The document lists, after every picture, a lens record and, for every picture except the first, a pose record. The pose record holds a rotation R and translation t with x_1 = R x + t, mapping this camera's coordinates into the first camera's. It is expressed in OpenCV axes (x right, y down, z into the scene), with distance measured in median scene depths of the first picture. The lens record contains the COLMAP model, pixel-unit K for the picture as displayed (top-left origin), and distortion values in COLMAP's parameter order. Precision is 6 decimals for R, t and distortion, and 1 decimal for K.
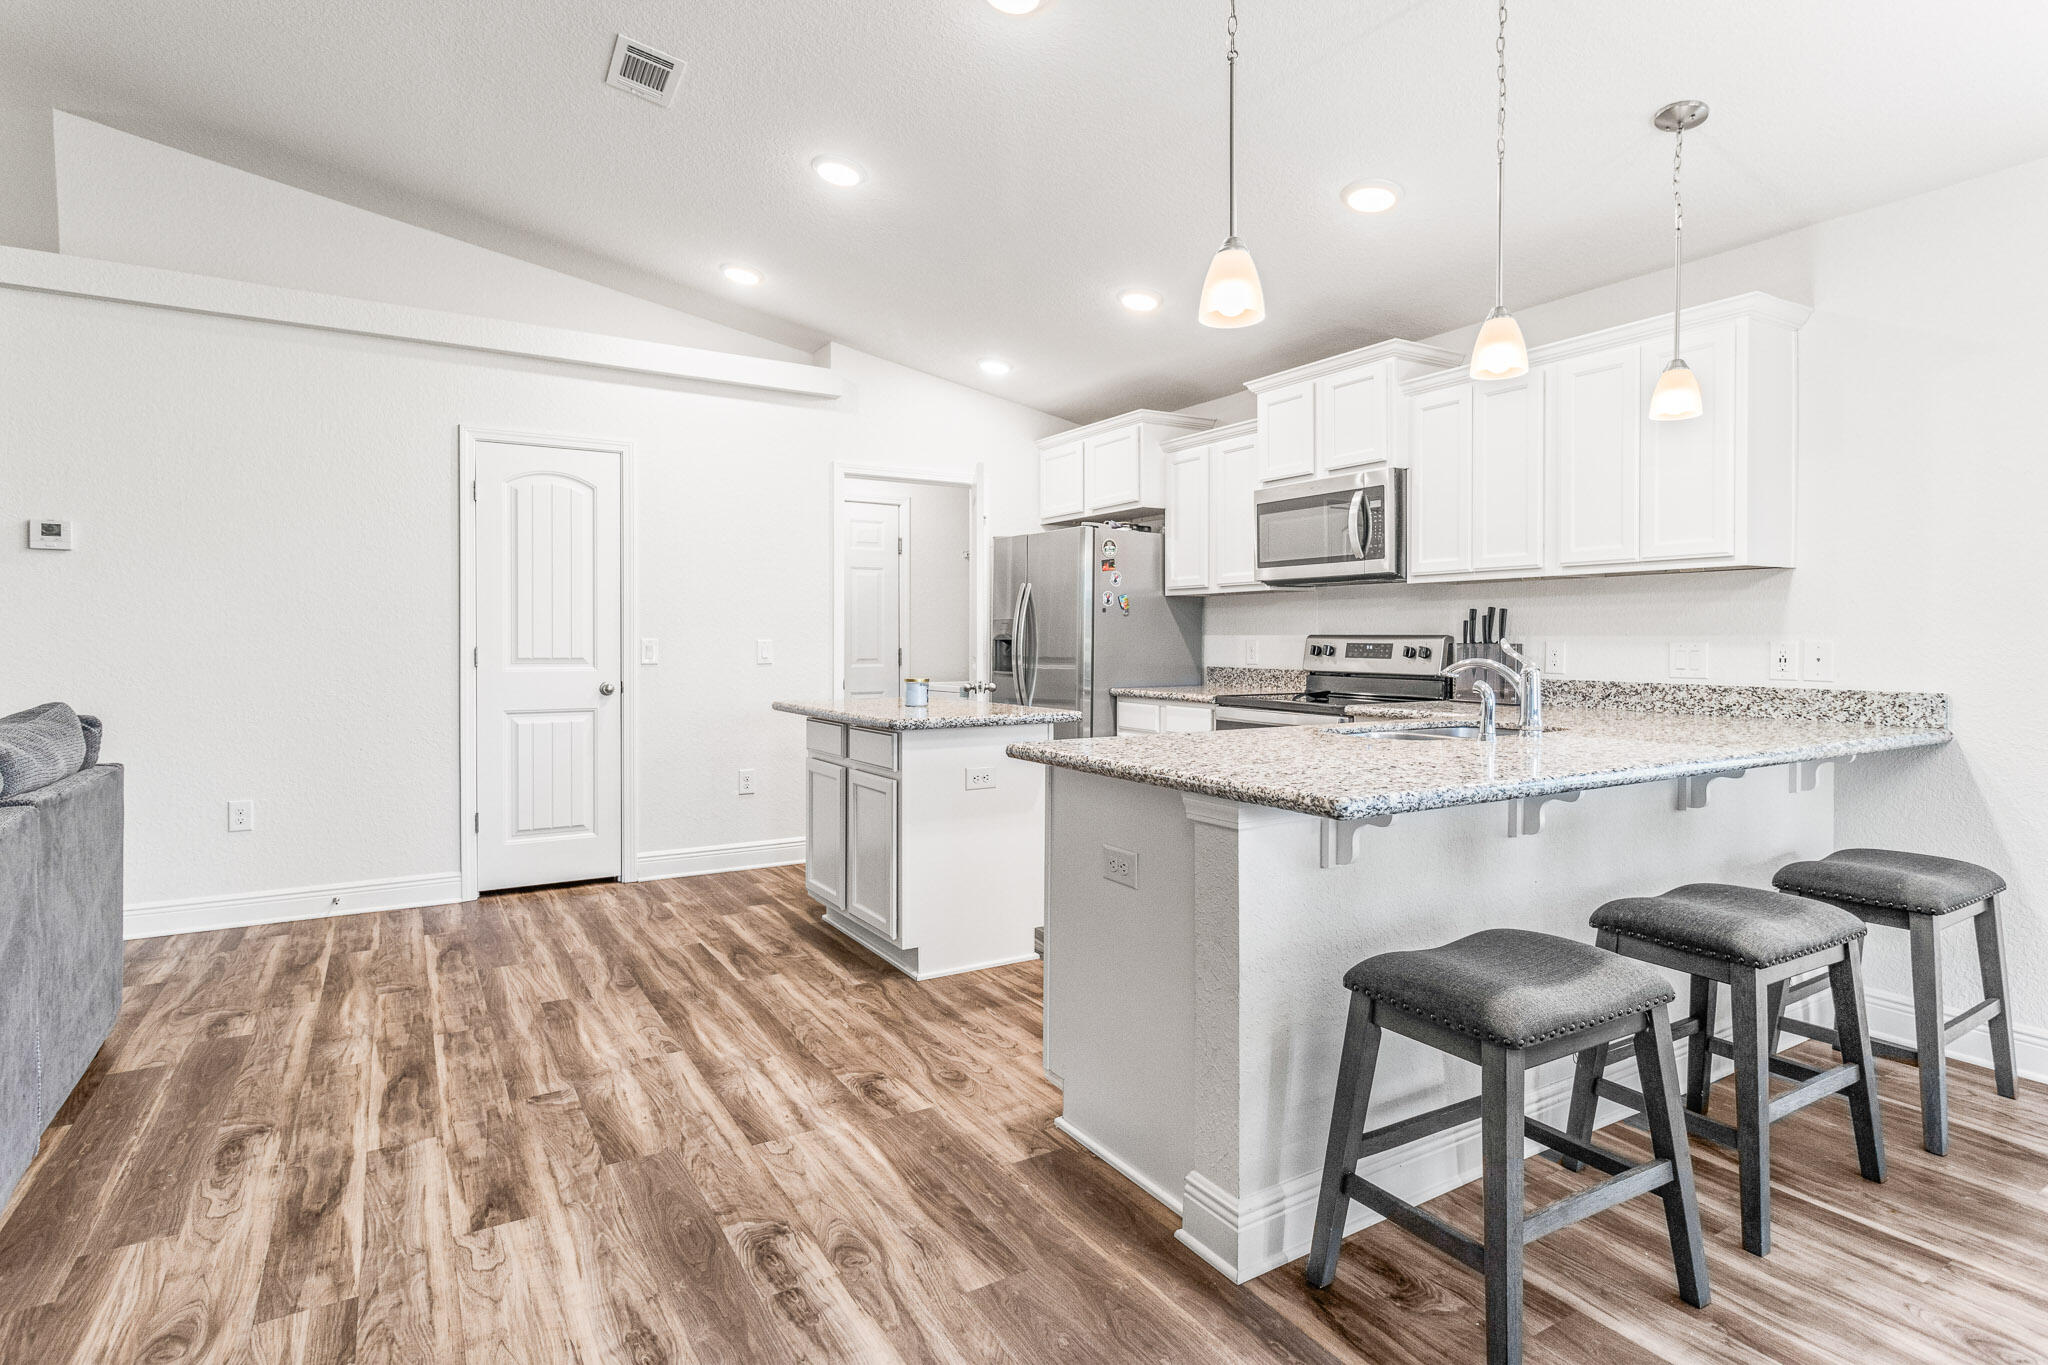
lens RADIAL K [[1045.3, 0, 1031.5], [0, 1045.3, 651.5], [0, 0, 1]] dist [0.002022, -0.000095]
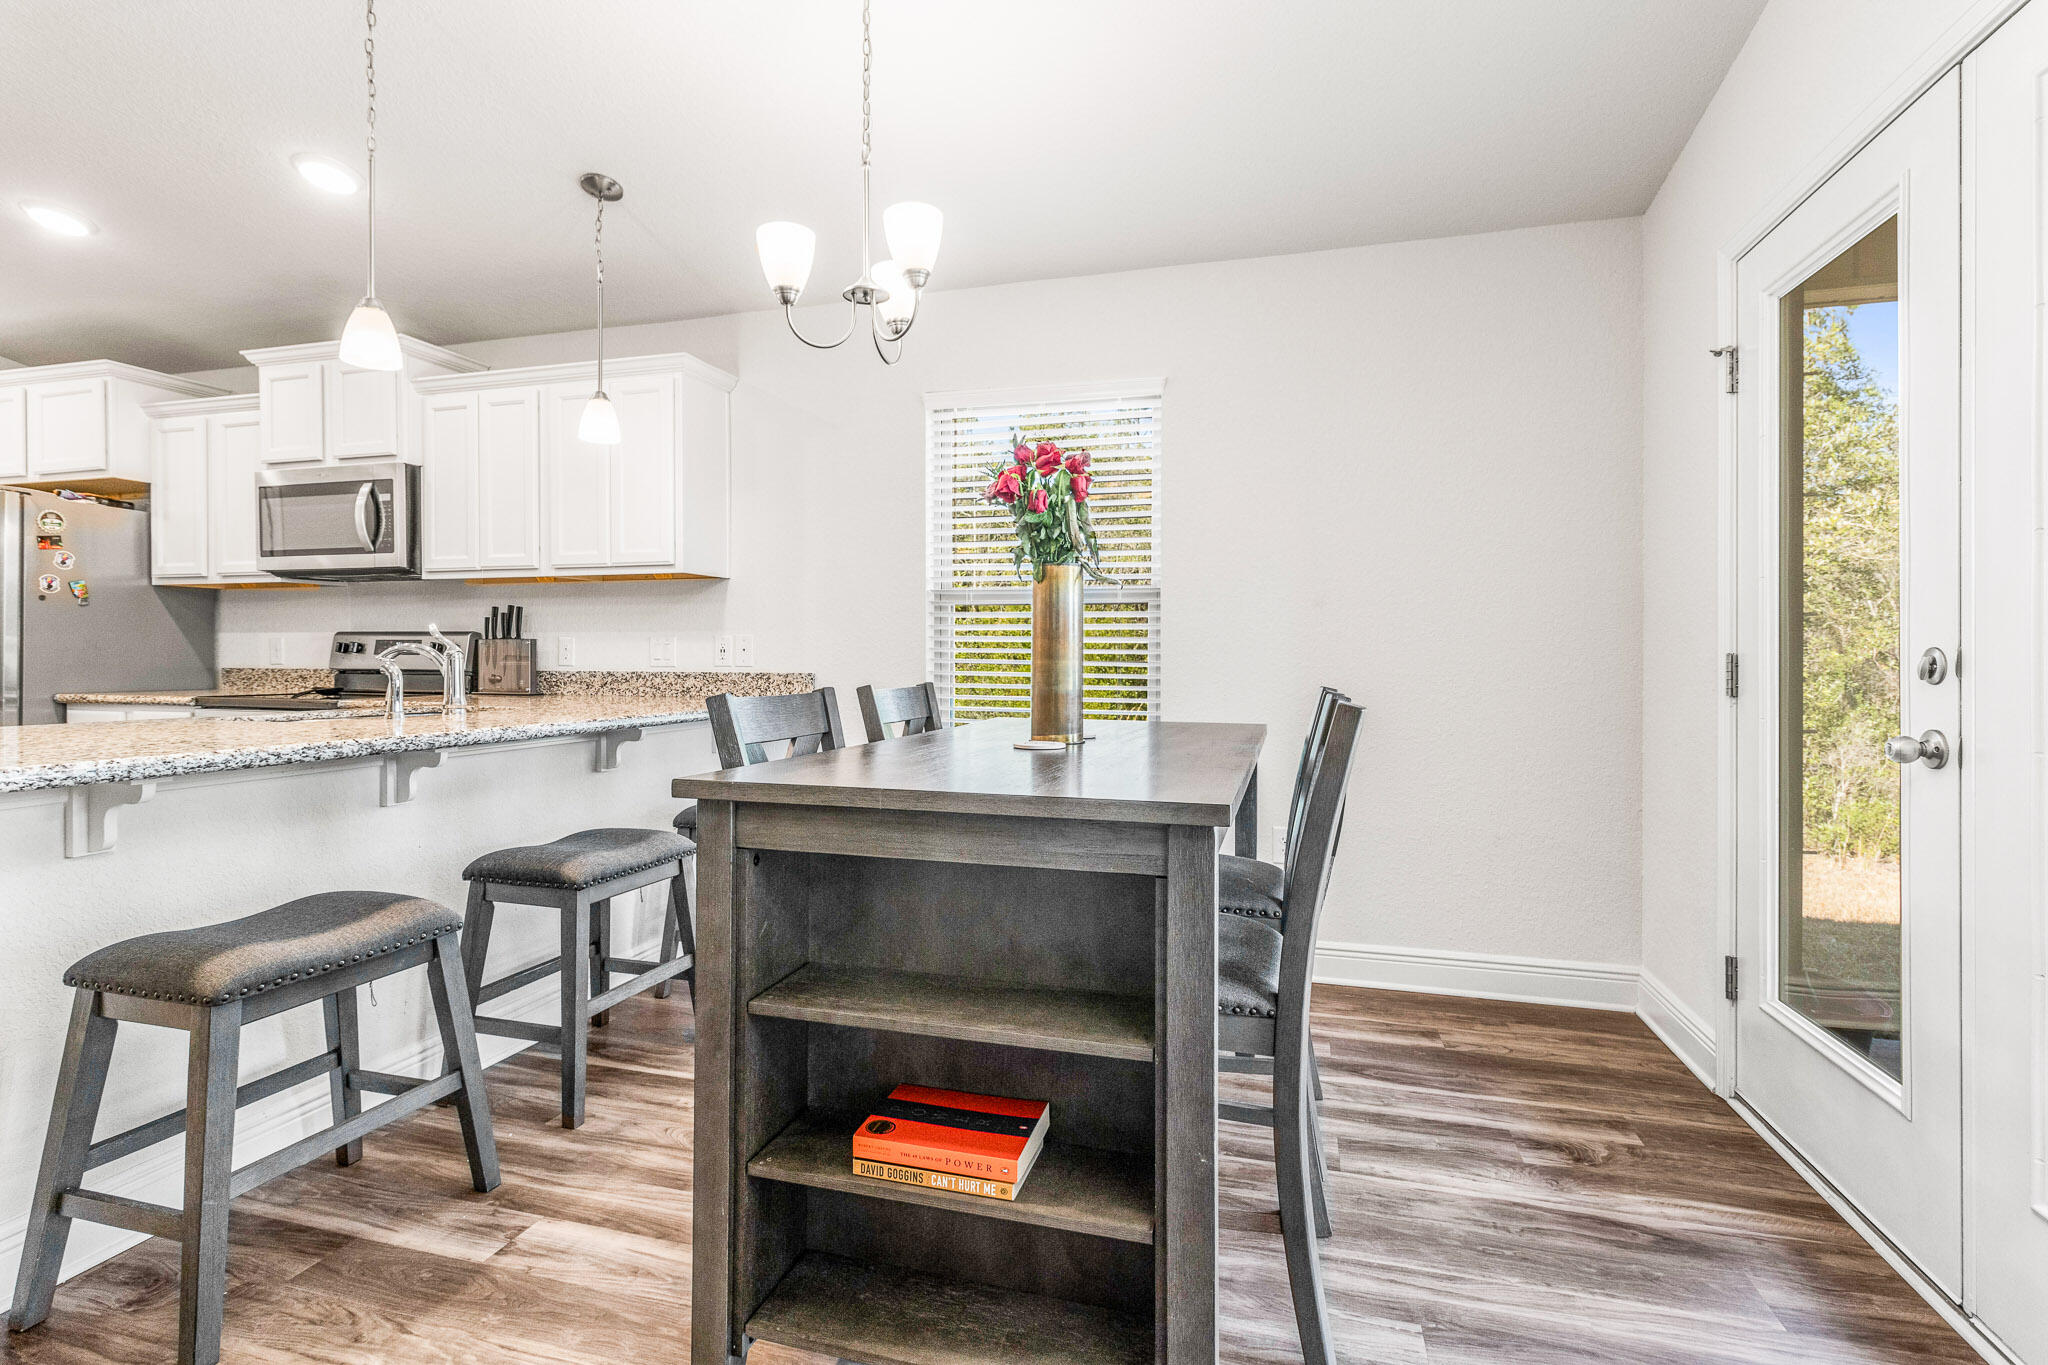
lens RADIAL K [[956.6, 0, 1028.7], [0, 956.6, 661.4], [0, 0, 1]] dist [0.002121, 0.000450]
pose [[0.735754, -0.000663, 0.677249, 0.190791], [0.006097, 0.999965, -0.005645, 0.027849], [-0.677222, 0.008283, 0.735732, -0.096236]]
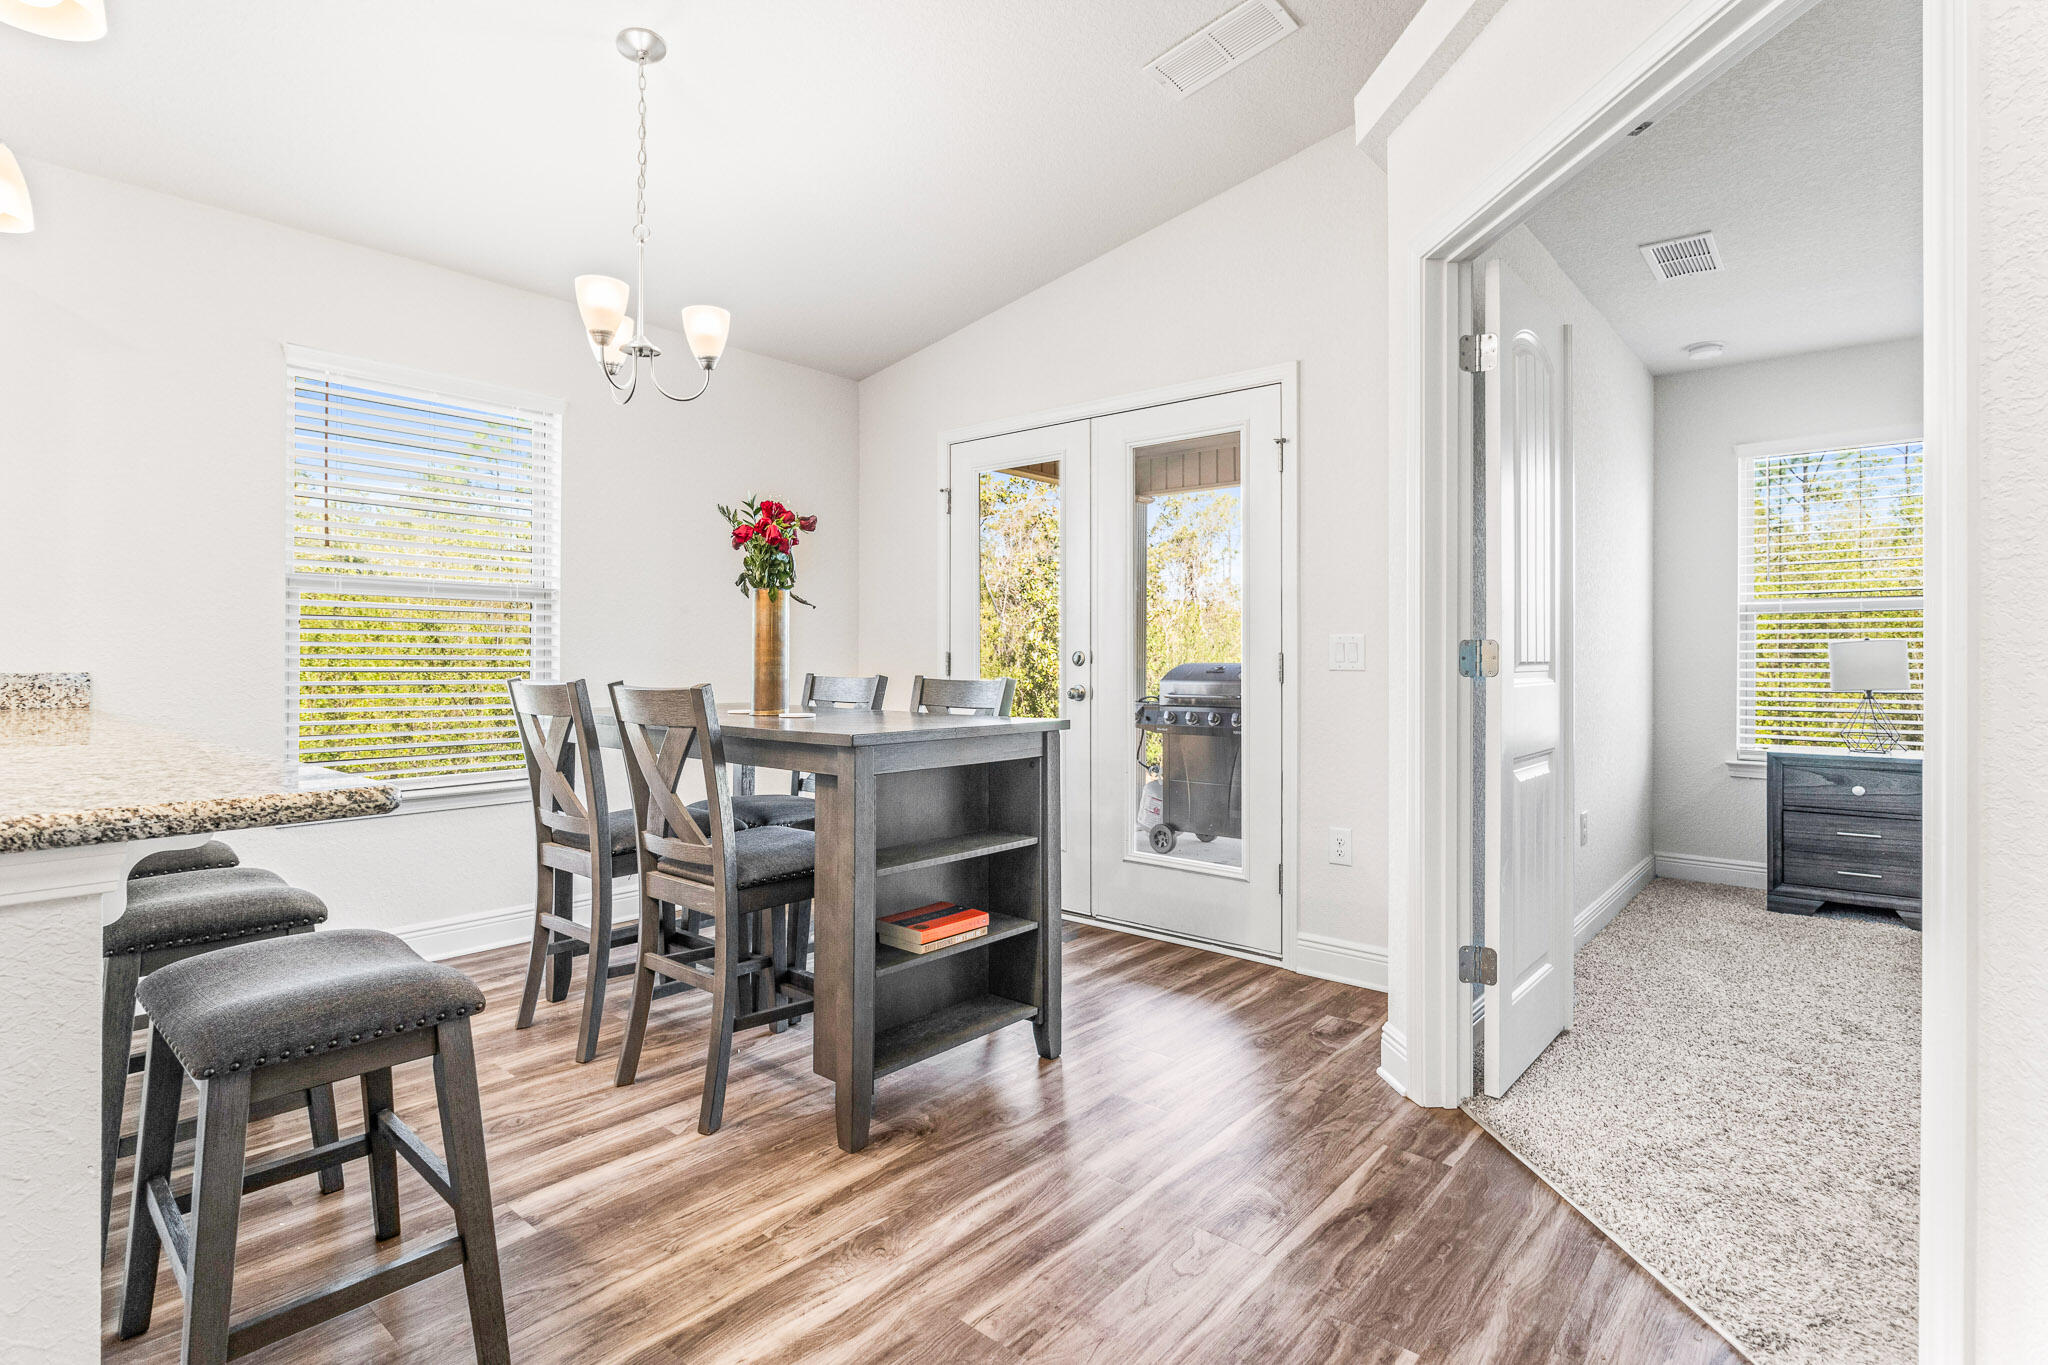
lens RADIAL K [[992.8, 0, 1030.5], [0, 992.8, 647.1], [0, 0, 1]] dist [-0.005533, -0.000600]
pose [[-0.314537, 0.003506, 0.949239, -0.265341], [0.004848, 0.999986, -0.002087, 0.018282], [-0.949233, 0.003946, -0.314549, 0.362280]]
